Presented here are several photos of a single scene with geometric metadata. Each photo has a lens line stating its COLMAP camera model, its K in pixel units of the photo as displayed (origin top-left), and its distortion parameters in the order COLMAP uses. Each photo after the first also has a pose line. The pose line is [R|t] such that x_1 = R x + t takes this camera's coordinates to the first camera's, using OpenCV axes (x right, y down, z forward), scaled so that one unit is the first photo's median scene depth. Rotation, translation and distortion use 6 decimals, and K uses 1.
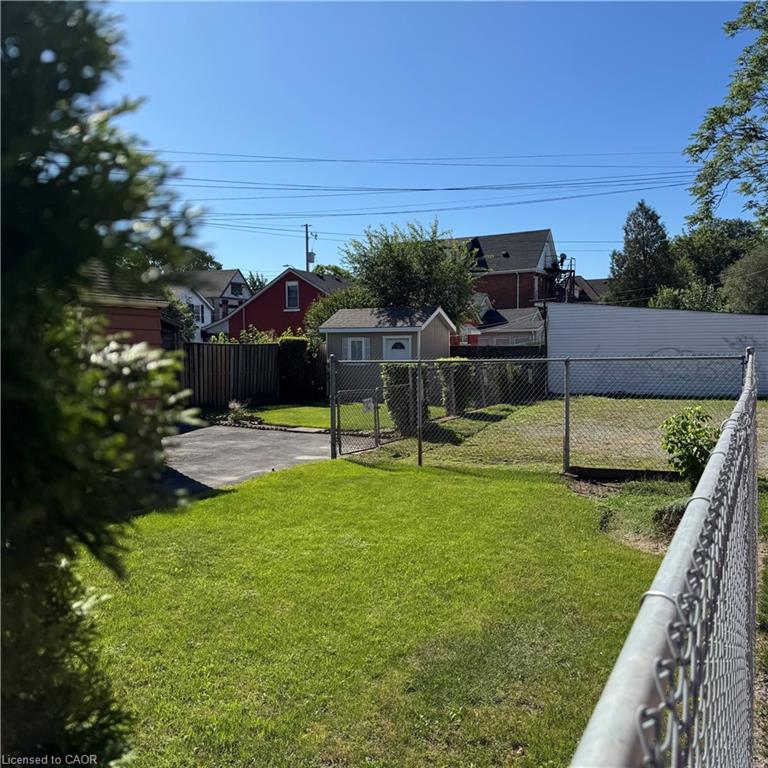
lens RADIAL K [[707.1, 0, 381.2], [0, 707.1, 384.4], [0, 0, 1]] dist [0.021651, 0.000000]
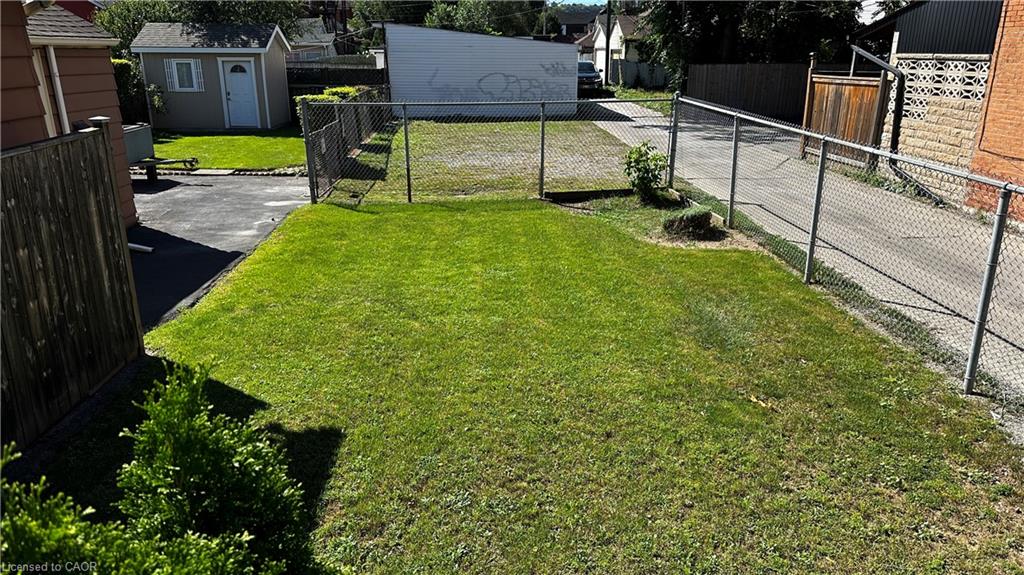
lens RADIAL K [[719.5, 0, 515.6], [0, 719.5, 290.4], [0, 0, 1]] dist [0.032461, -0.004908]
pose [[0.856598, -0.149770, 0.493770, -0.257925], [0.016110, 0.964244, 0.264525, -0.031622], [-0.515733, -0.218637, 0.828382, -0.026247]]
